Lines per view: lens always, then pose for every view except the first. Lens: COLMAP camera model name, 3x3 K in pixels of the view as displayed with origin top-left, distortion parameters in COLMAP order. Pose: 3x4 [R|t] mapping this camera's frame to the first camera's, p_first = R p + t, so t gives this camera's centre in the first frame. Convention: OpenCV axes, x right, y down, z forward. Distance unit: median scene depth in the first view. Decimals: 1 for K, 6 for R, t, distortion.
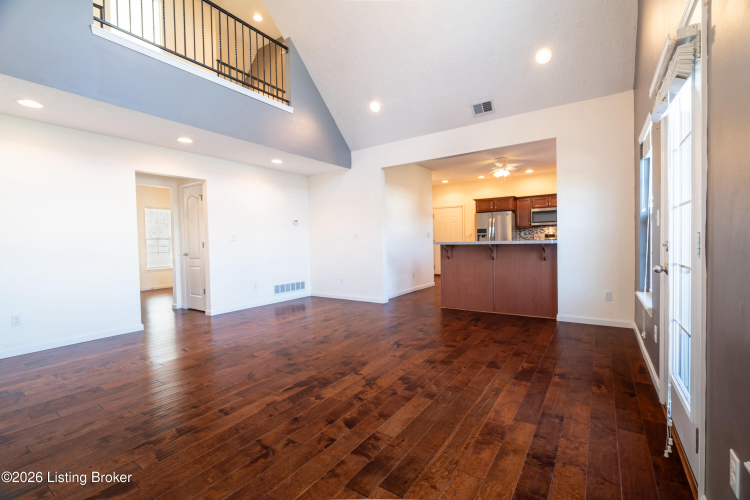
lens RADIAL K [[328.3, 0, 375.0], [0, 328.3, 250.0], [0, 0, 1]] dist [0.001658, 0.000353]
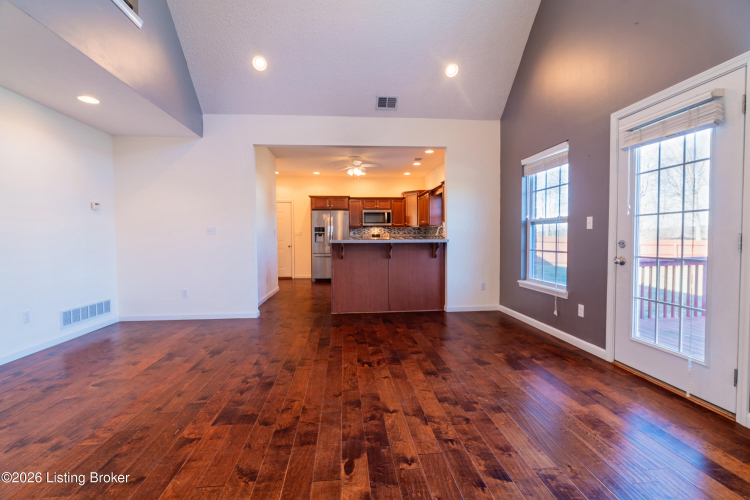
lens RADIAL K [[339.9, 0, 375.0], [0, 339.9, 250.0], [0, 0, 1]] dist [-0.002909, -0.000004]
pose [[0.772460, -0.007324, 0.635021, -0.377070], [0.006798, 0.999972, 0.003264, 0.000556], [-0.635027, 0.001796, 0.772488, 0.271751]]
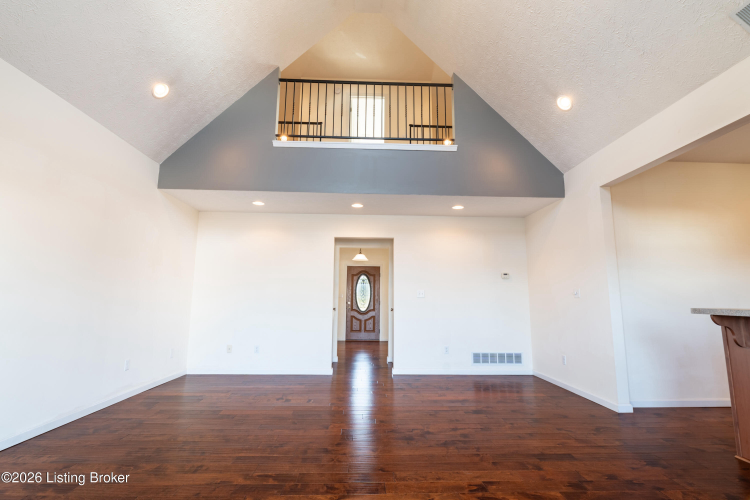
lens RADIAL K [[339.9, 0, 375.0], [0, 339.9, 250.0], [0, 0, 1]] dist [-0.002909, -0.000004]
pose [[0.586832, -0.099077, -0.803625, 0.393652], [-0.036404, 0.988254, -0.148423, -0.020061], [0.808890, 0.116355, 0.576332, 0.388625]]
